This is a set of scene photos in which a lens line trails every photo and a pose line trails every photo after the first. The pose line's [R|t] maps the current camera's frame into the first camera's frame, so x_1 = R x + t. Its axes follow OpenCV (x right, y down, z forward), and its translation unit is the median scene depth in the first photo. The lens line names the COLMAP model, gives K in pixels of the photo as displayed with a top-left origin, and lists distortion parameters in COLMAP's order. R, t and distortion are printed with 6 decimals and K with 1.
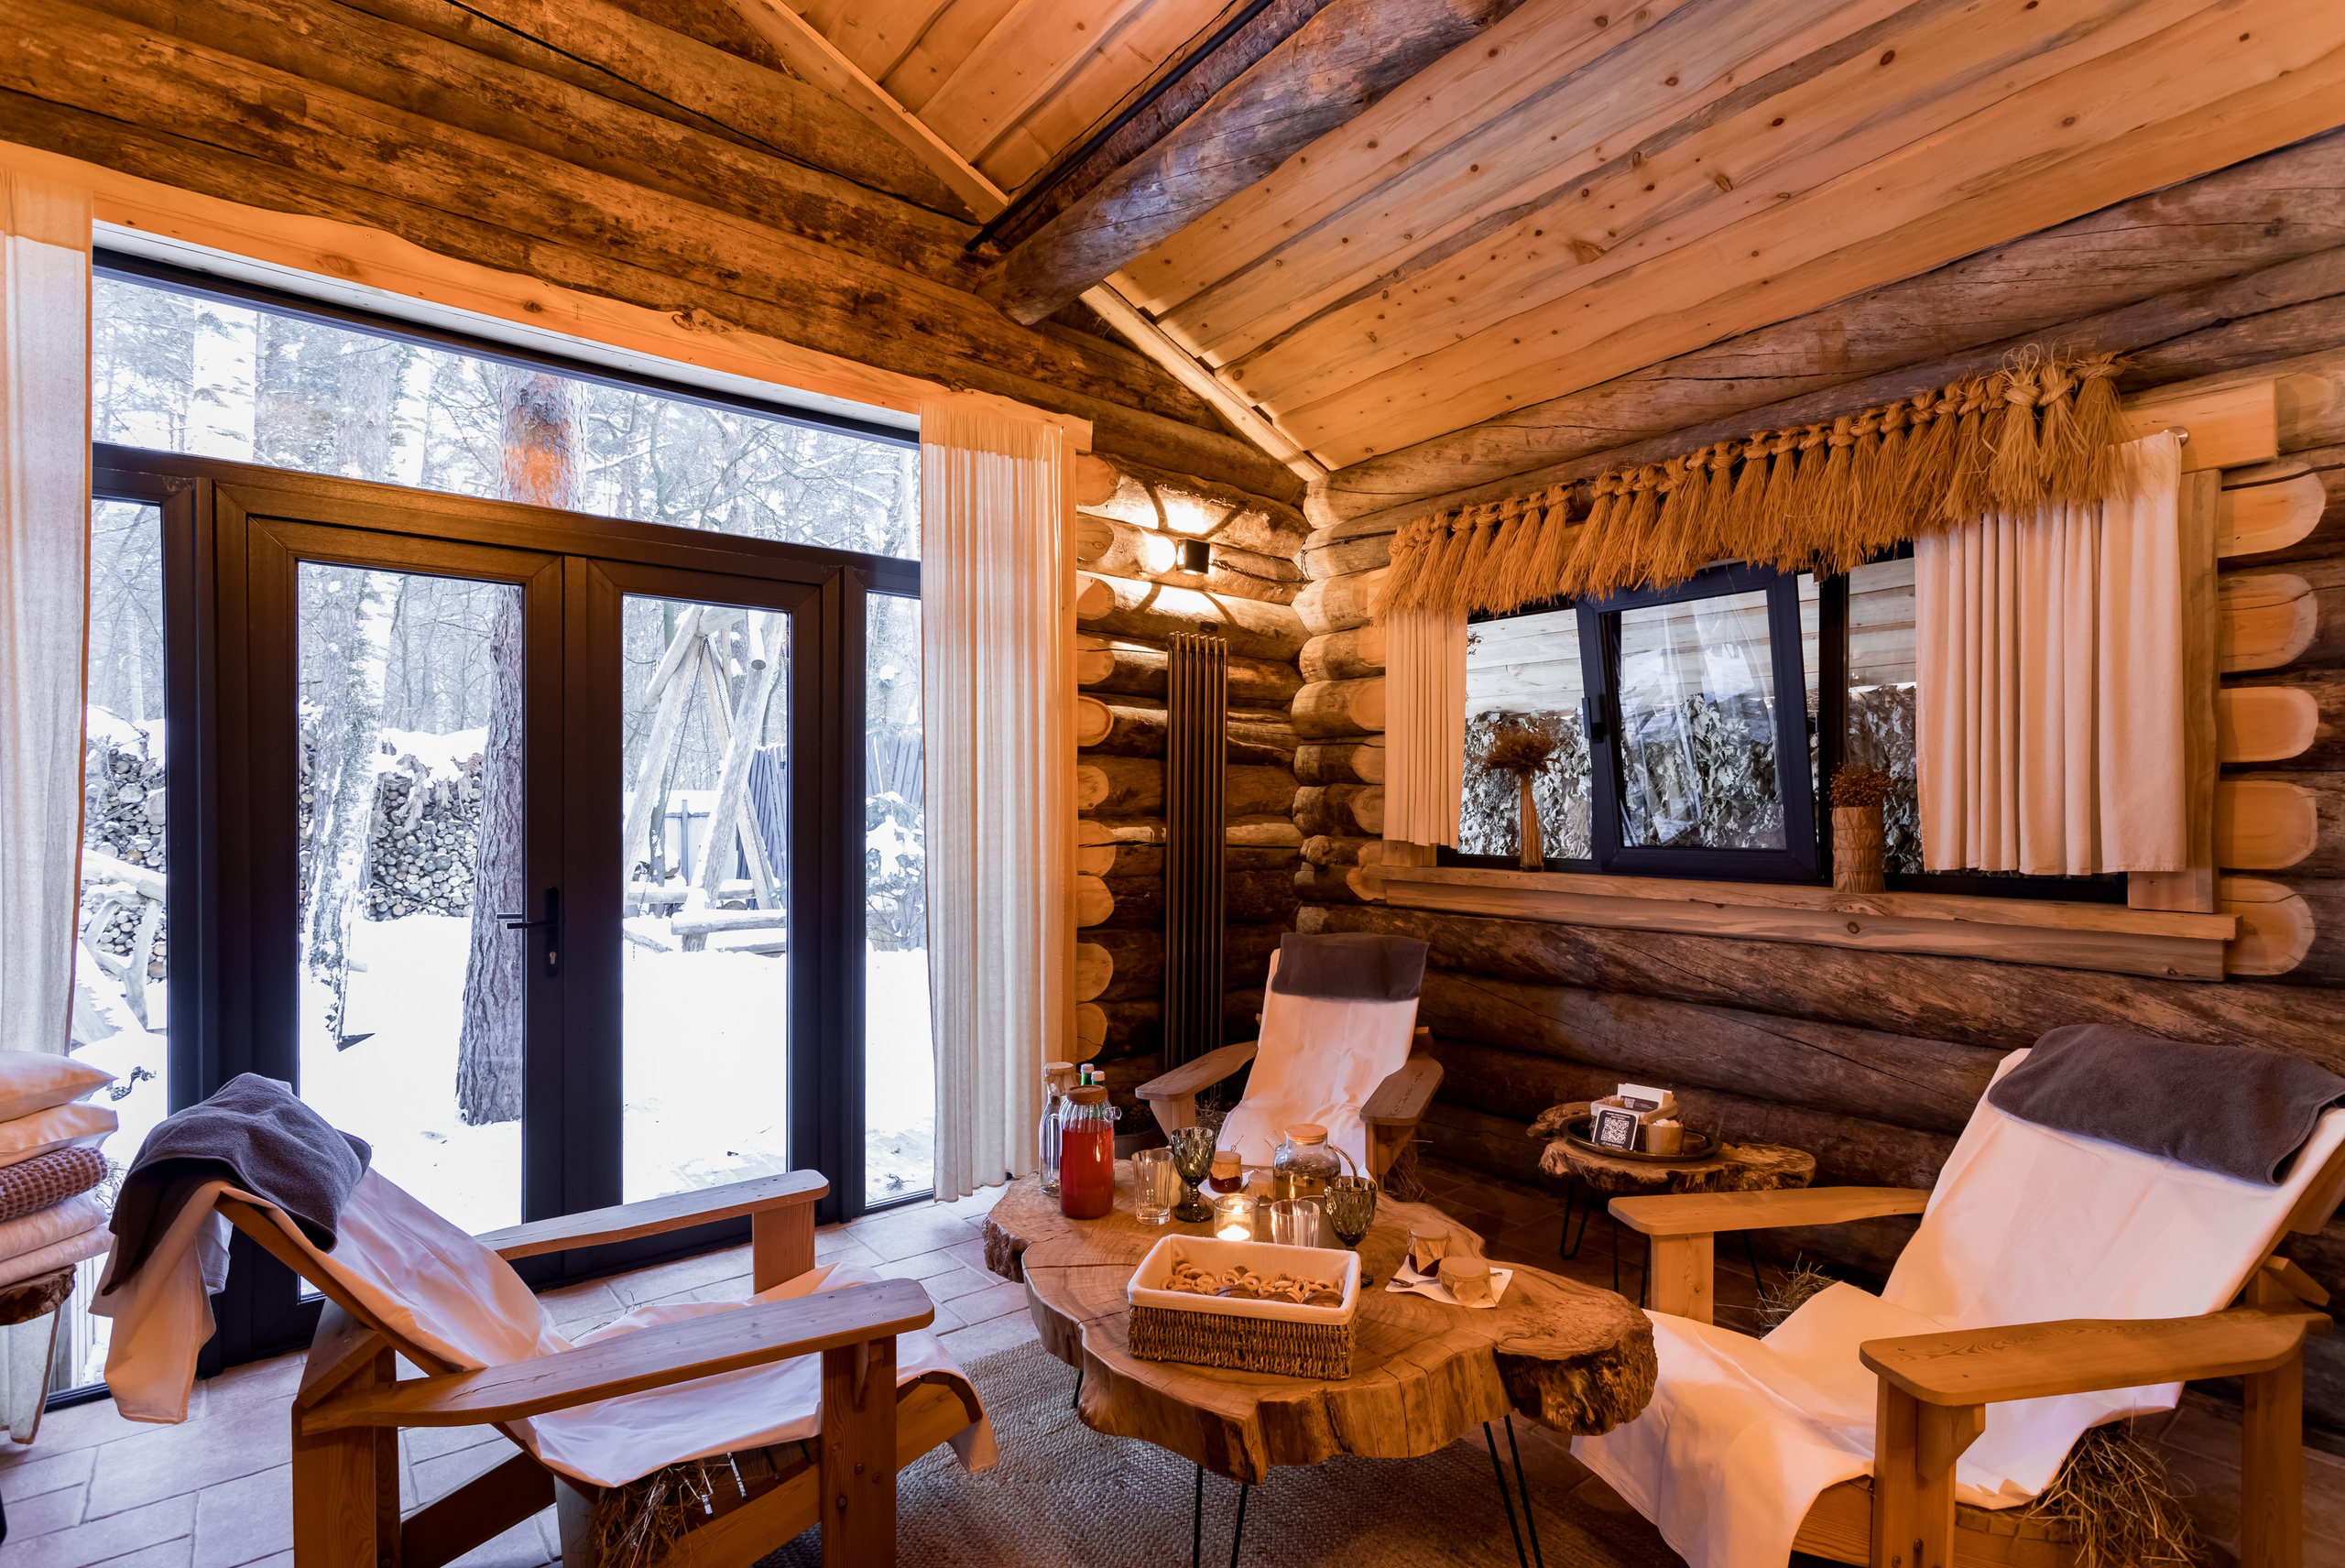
lens RADIAL K [[1128.7, 0, 1167.7], [0, 1128.7, 812.2], [0, 0, 1]] dist [0.002305, 0.001075]
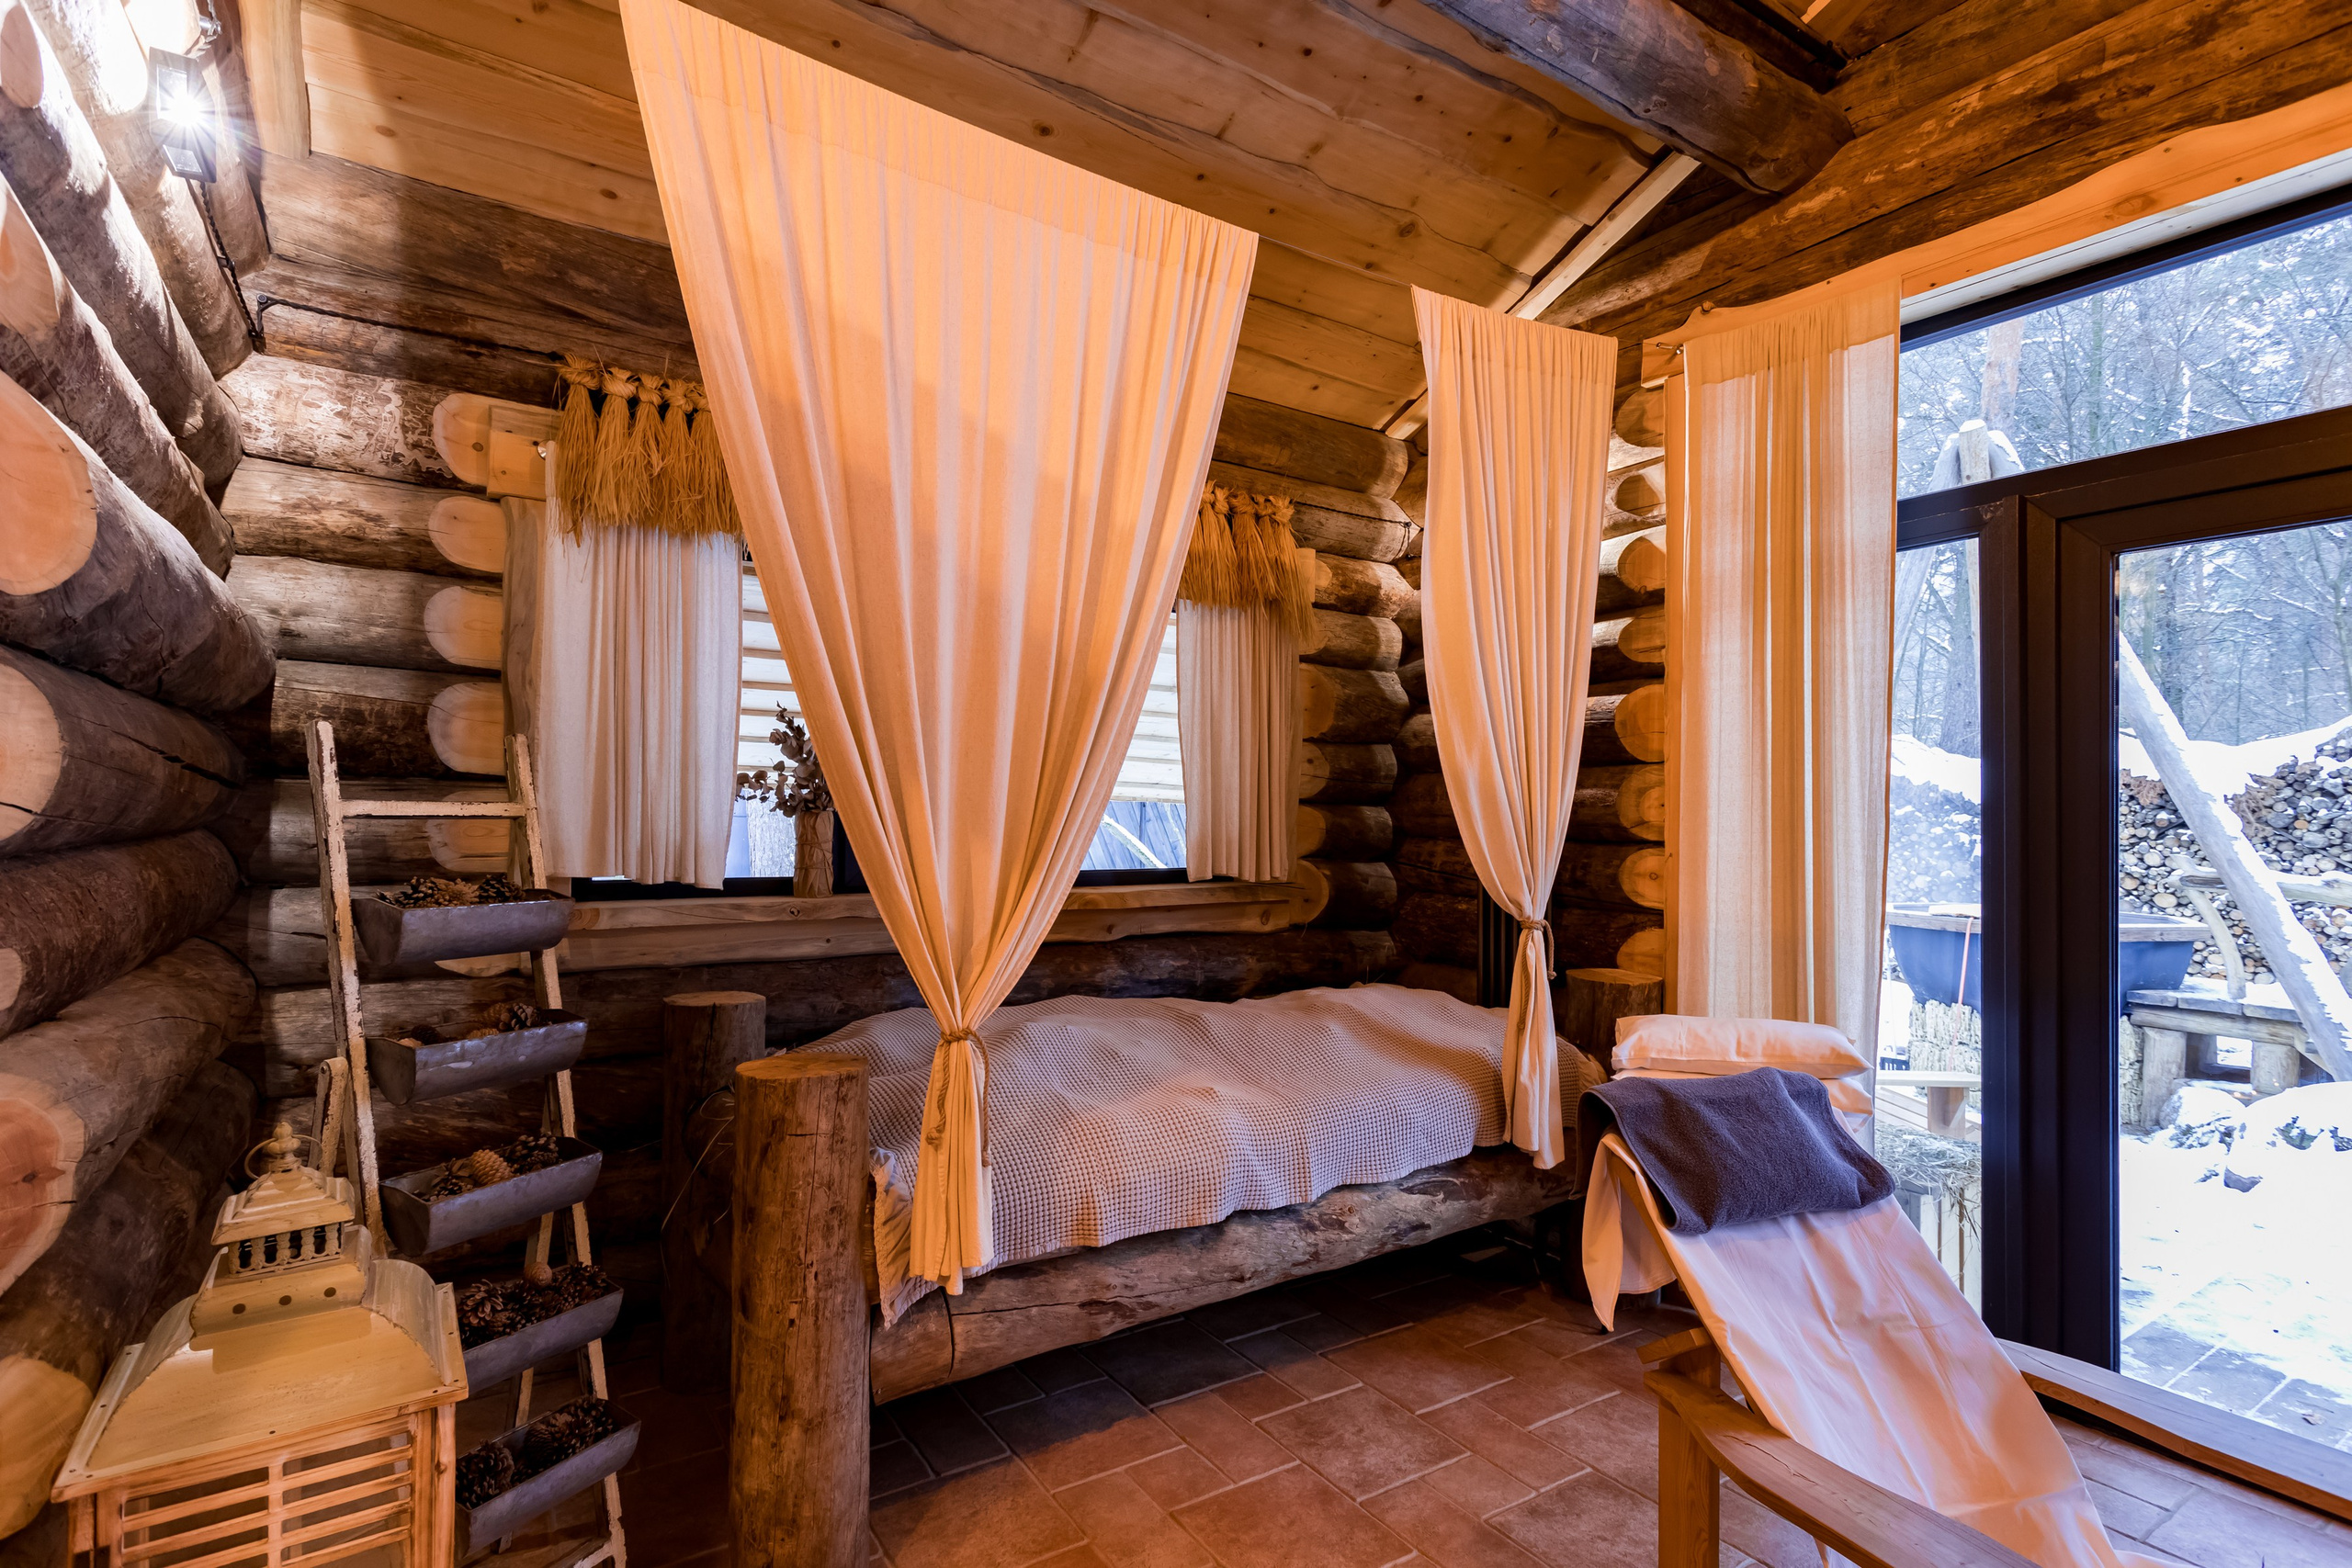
lens RADIAL K [[1130.1, 0, 1138.0], [0, 1130.1, 812.2], [0, 0, 1]] dist [0.001793, 0.000905]
pose [[-0.115634, -0.003721, -0.993285, 0.166106], [-0.014370, 0.999895, -0.002073, -0.002810], [0.993188, 0.014034, -0.115675, 0.260046]]
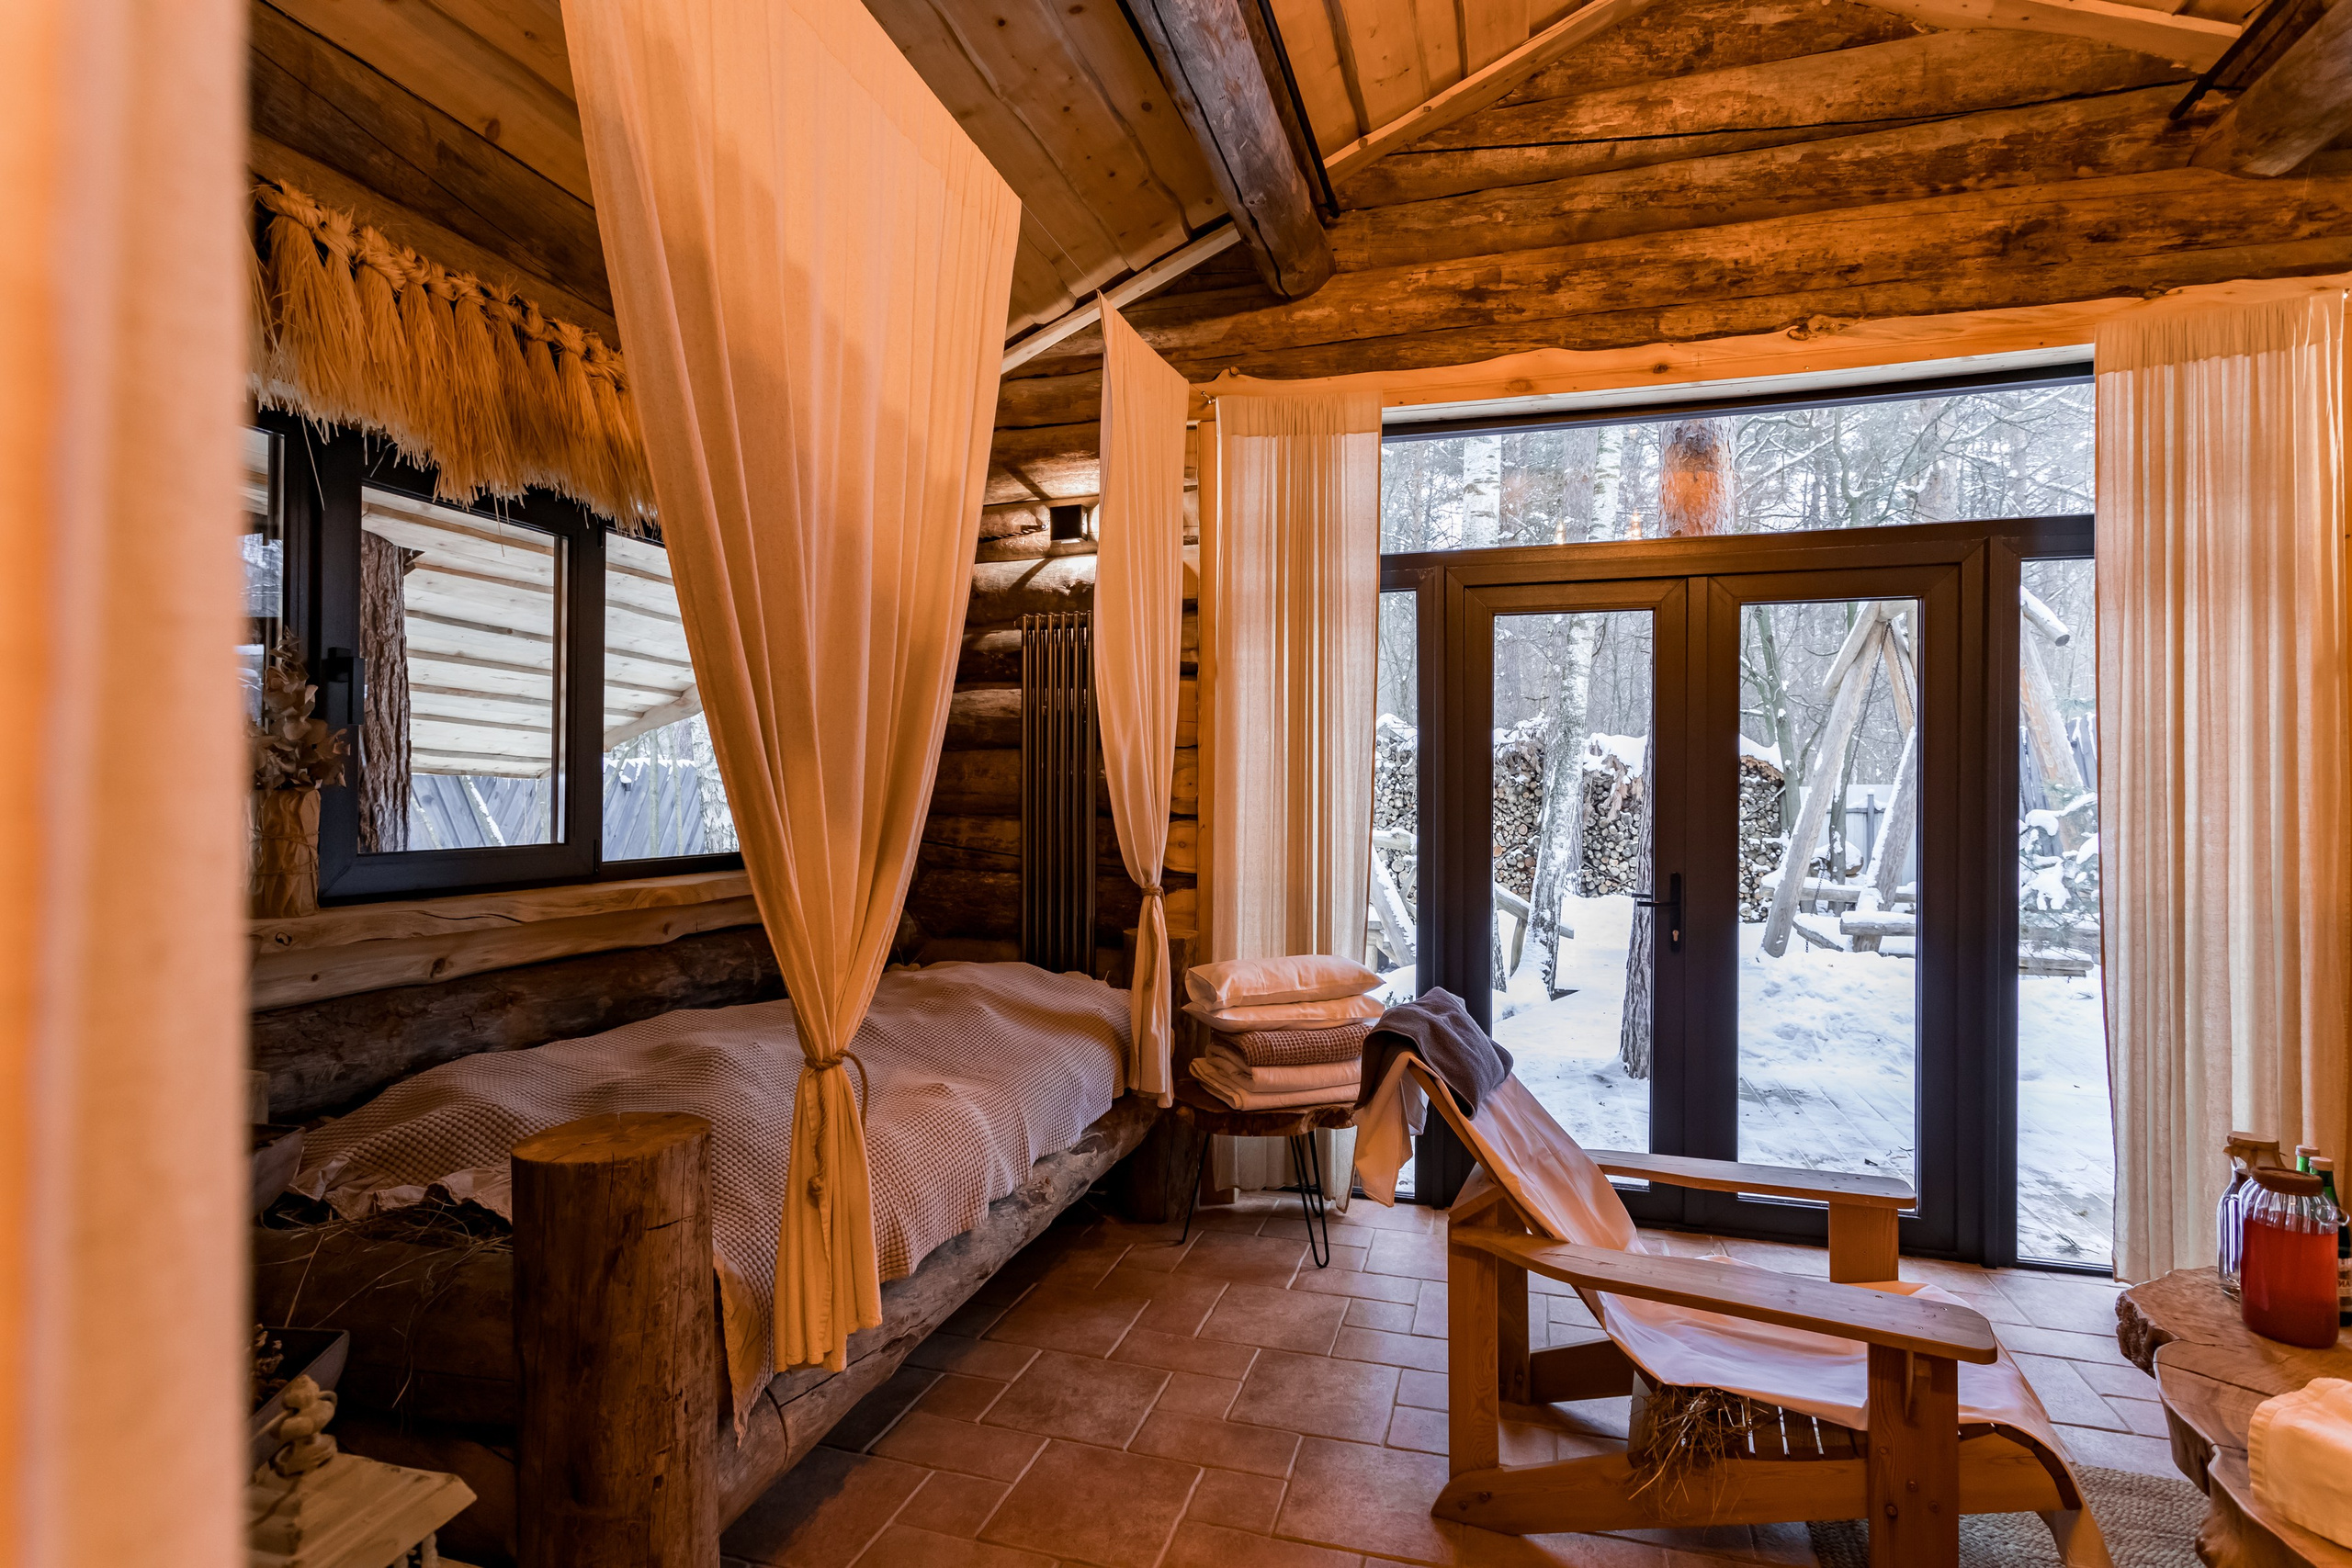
lens RADIAL K [[1123.9, 0, 1192.5], [0, 1123.9, 789.4], [0, 0, 1]] dist [0.003532, 0.001450]
pose [[0.574012, -0.001814, -0.818845, 0.085189], [-0.010447, 0.999900, -0.009539, -0.001074], [0.818780, 0.014030, 0.573935, -0.036491]]
